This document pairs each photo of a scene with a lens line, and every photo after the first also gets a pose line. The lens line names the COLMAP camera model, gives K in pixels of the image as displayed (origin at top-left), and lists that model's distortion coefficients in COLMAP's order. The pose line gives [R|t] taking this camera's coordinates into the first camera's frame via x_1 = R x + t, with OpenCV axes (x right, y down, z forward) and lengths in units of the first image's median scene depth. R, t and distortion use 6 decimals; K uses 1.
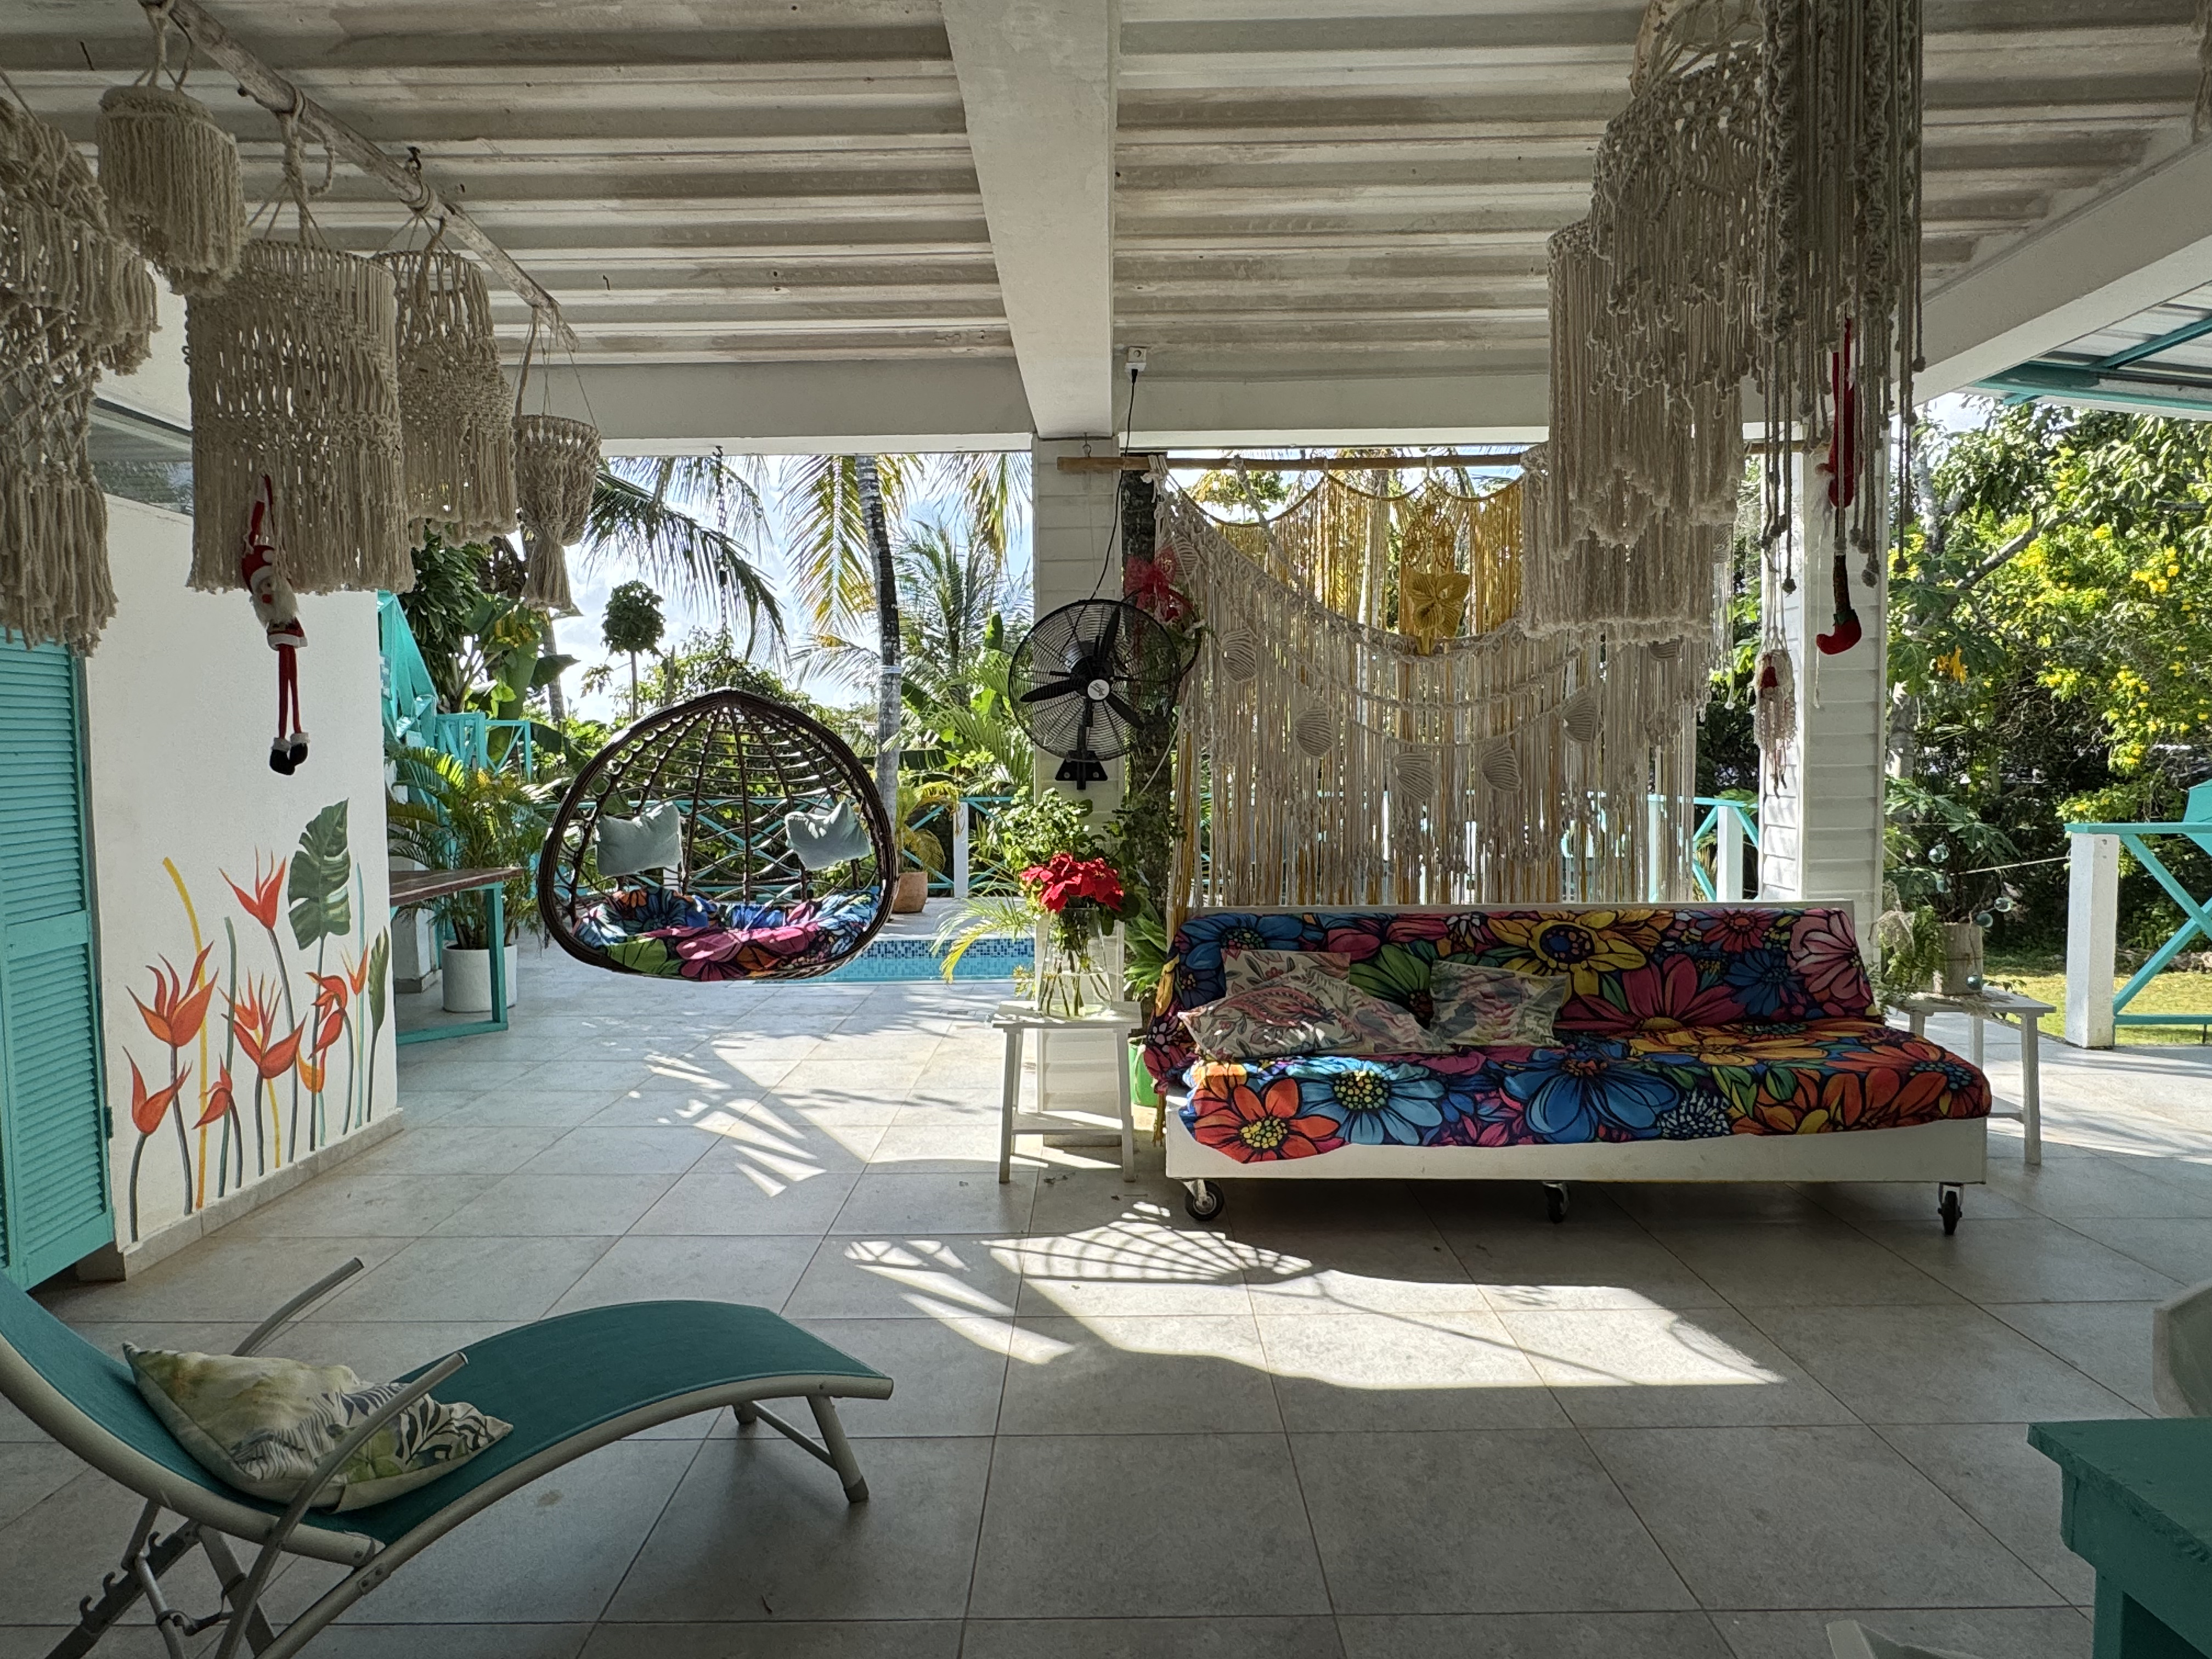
lens RADIAL K [[1367.8, 0, 1103.7], [0, 1367.8, 847.1], [0, 0, 1]] dist [0.006361, 0.000361]
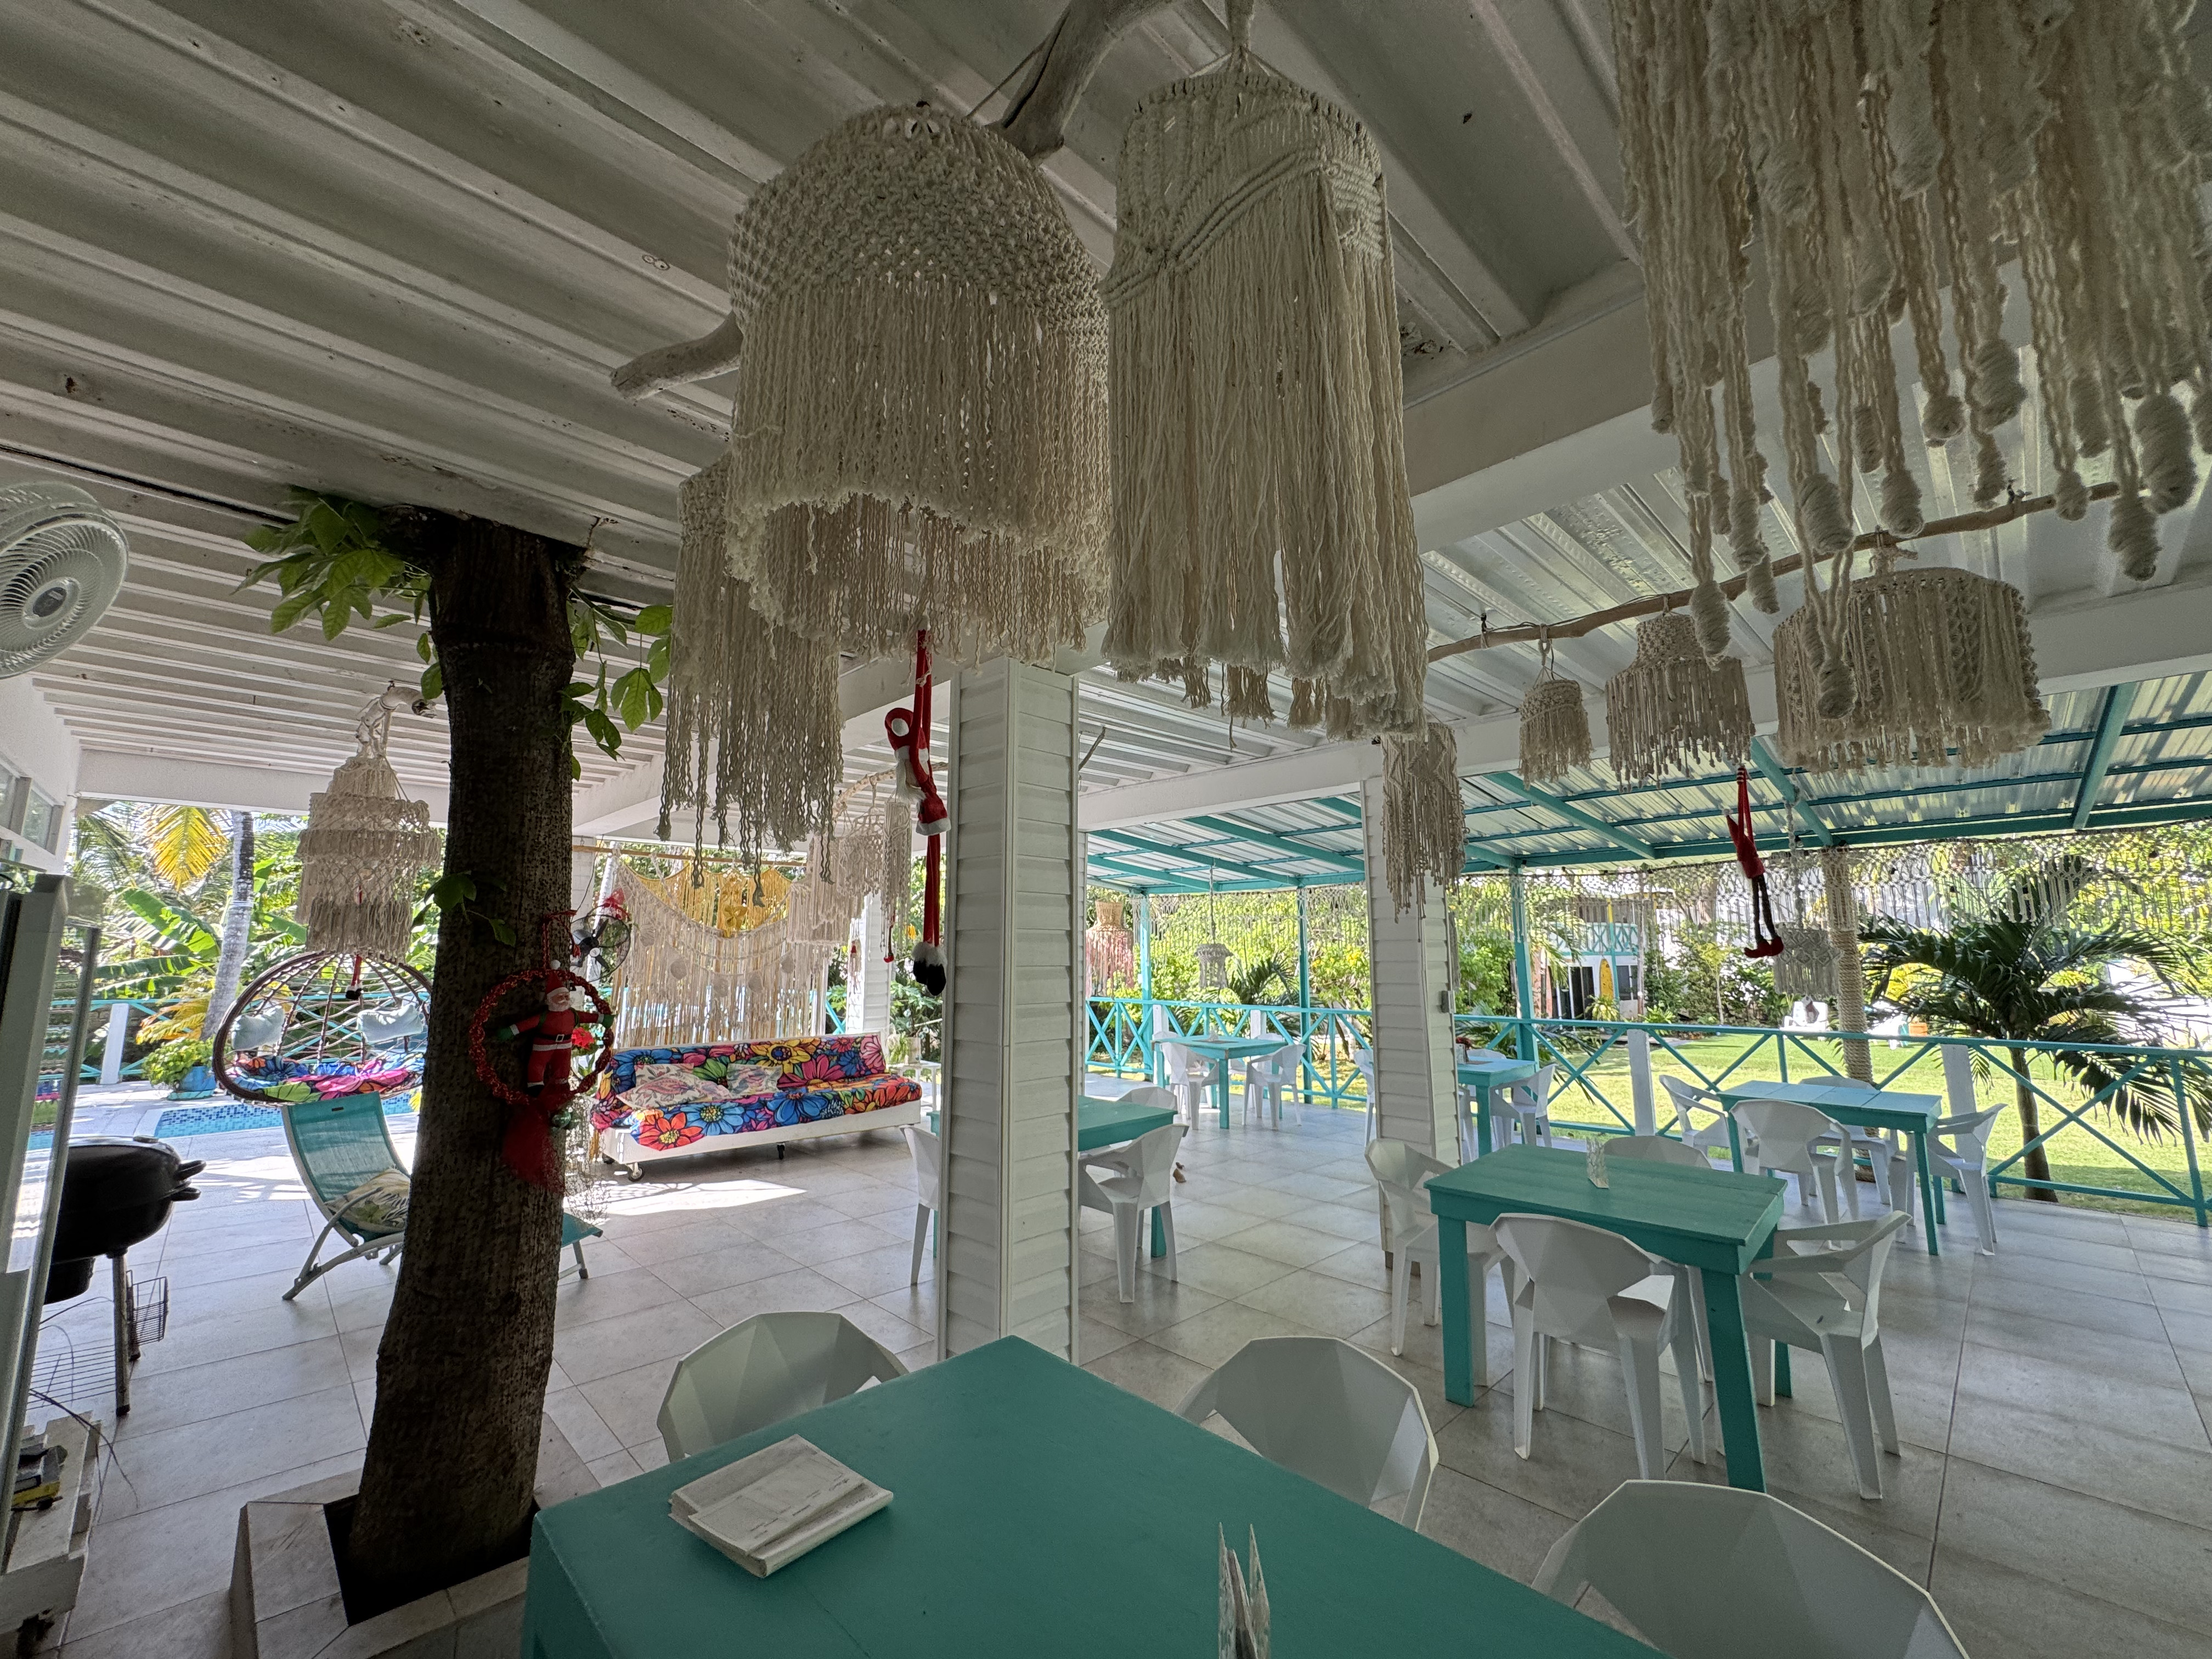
lens RADIAL K [[889.7, 0, 1103.5], [0, 889.7, 833.9], [0, 0, 1]] dist [0.000153, 0.000012]
pose [[0.718529, 0.106857, 0.687240, -0.469625], [0.034612, 0.981409, -0.188783, 0.002750], [-0.694636, 0.159433, 0.701472, -0.736111]]
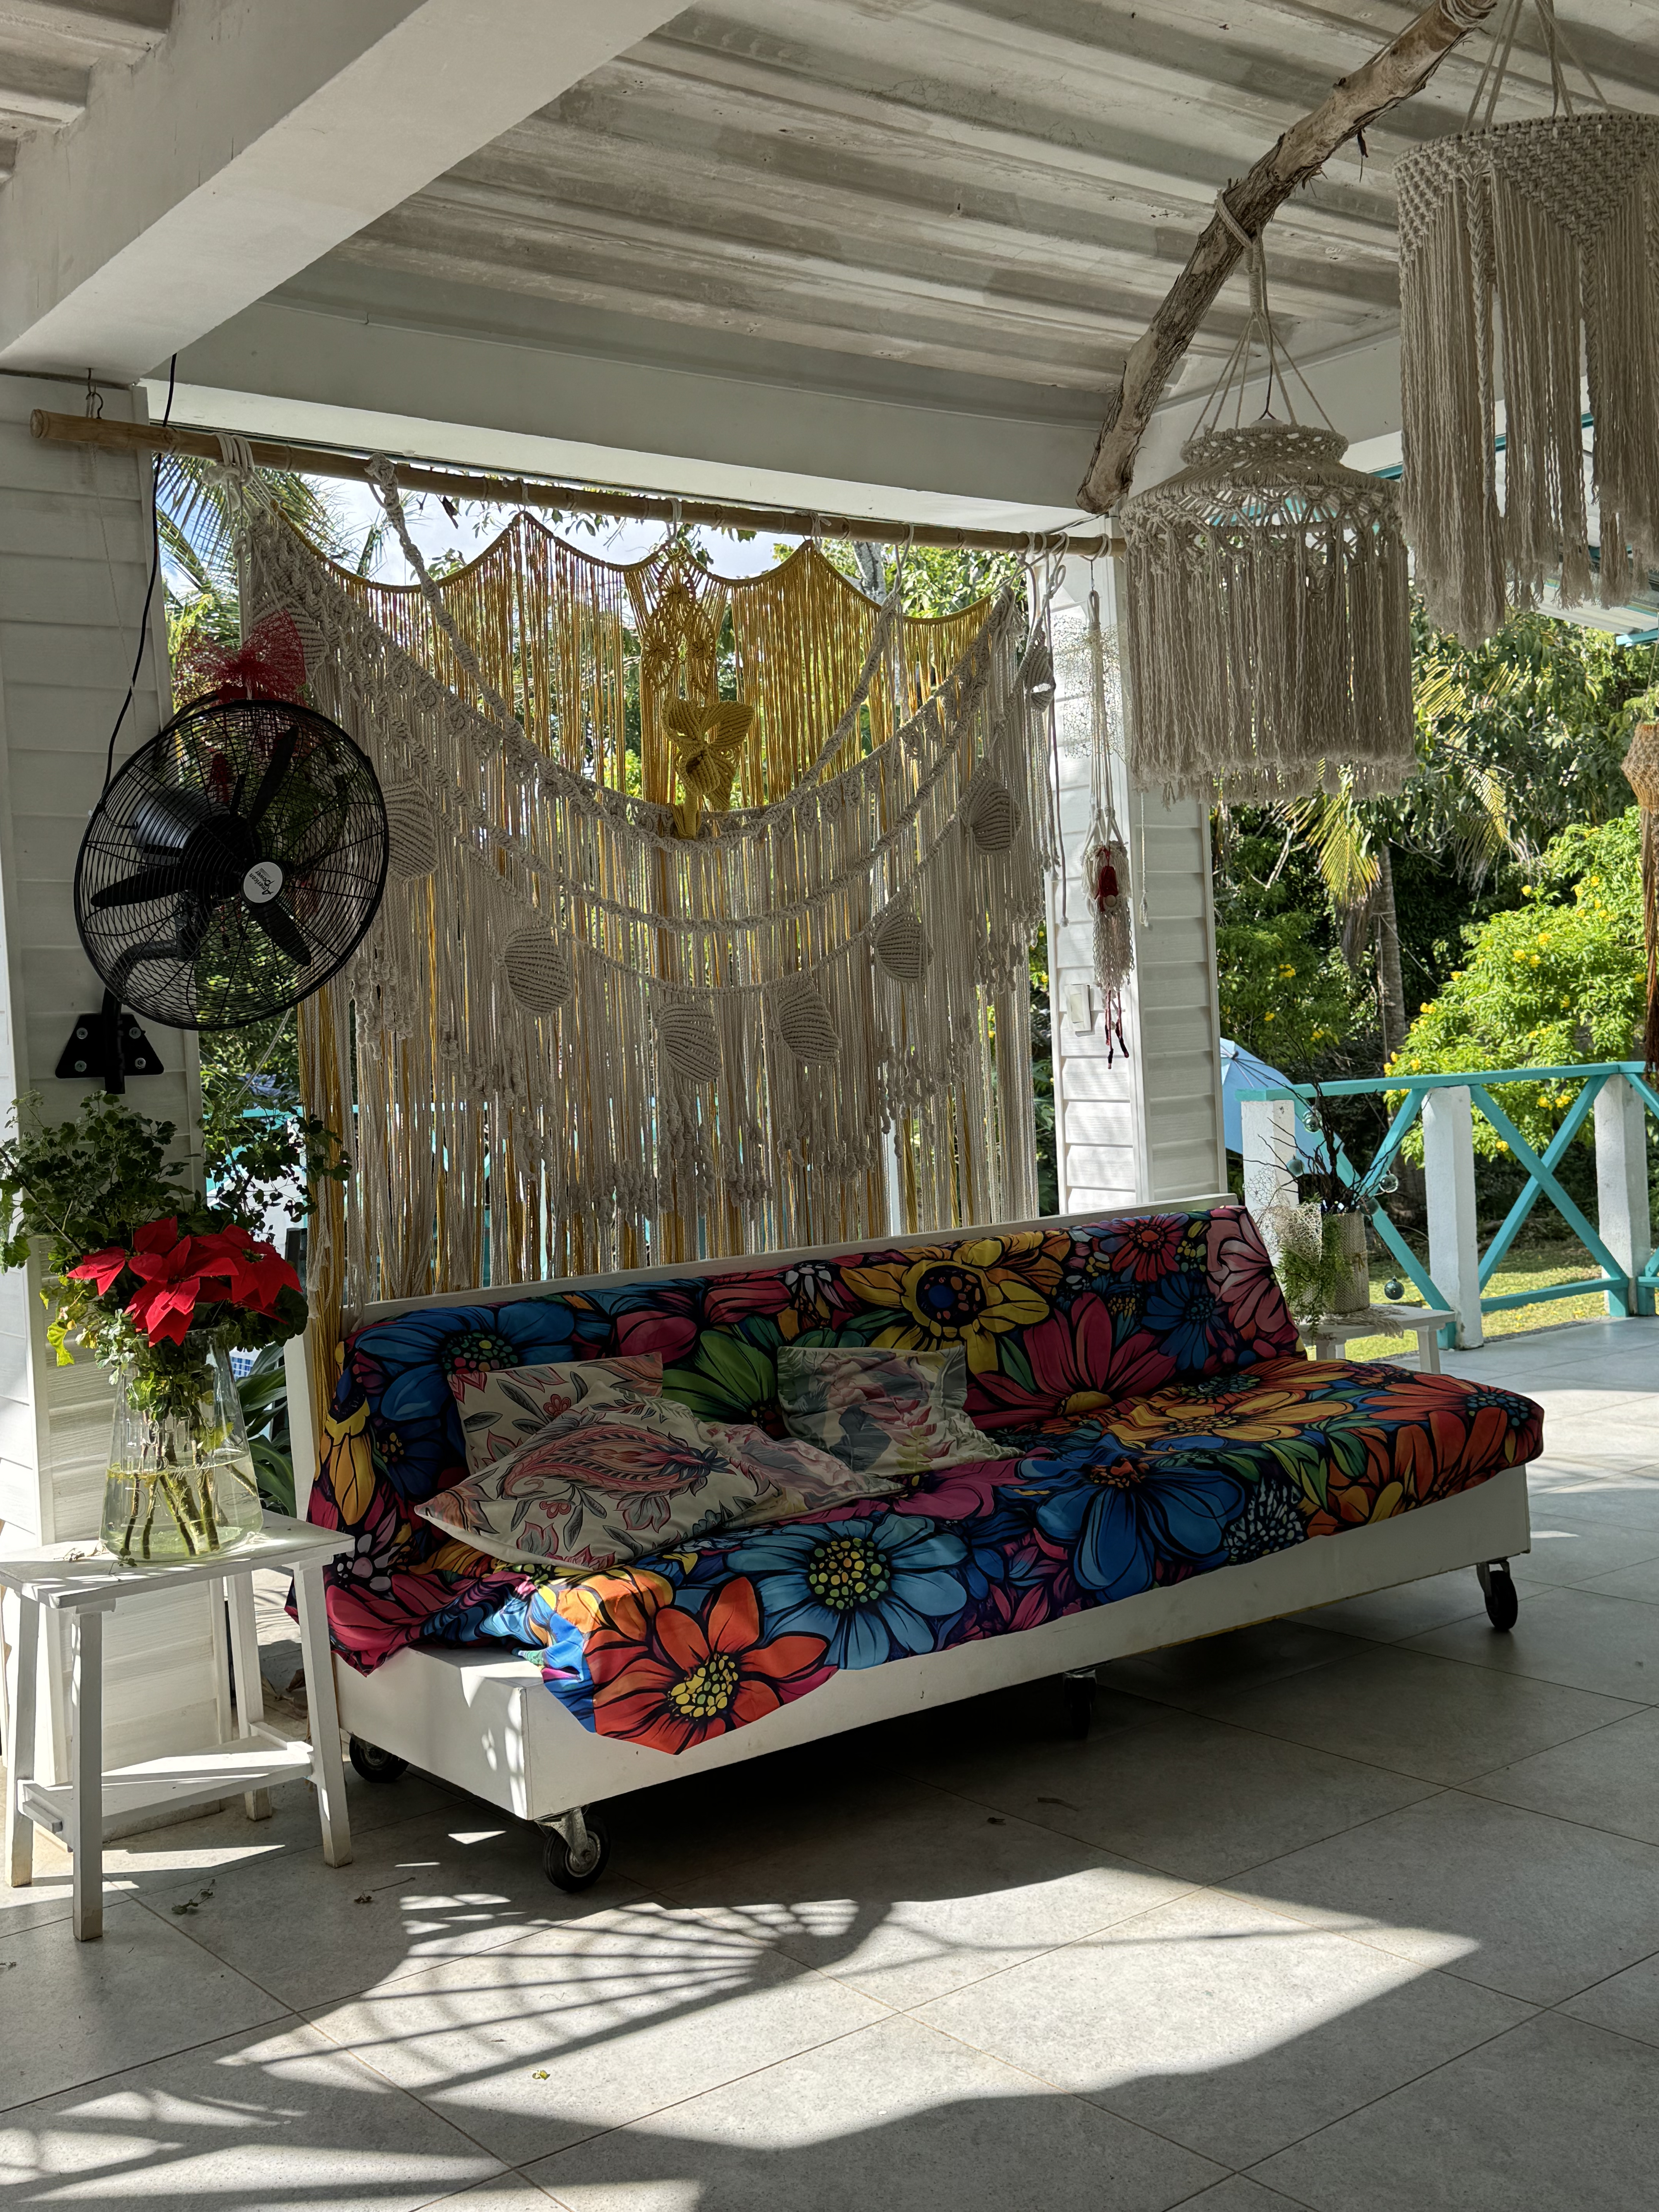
lens RADIAL K [[2250.2, 0, 834.3], [0, 2250.2, 1086.2], [0, 0, 1]] dist [0.095283, 0.000000]
pose [[0.789044, -0.047151, 0.612525, -0.372159], [0.087090, 0.995566, -0.035550, 0.008127], [-0.608133, 0.081396, 0.789651, 0.235983]]
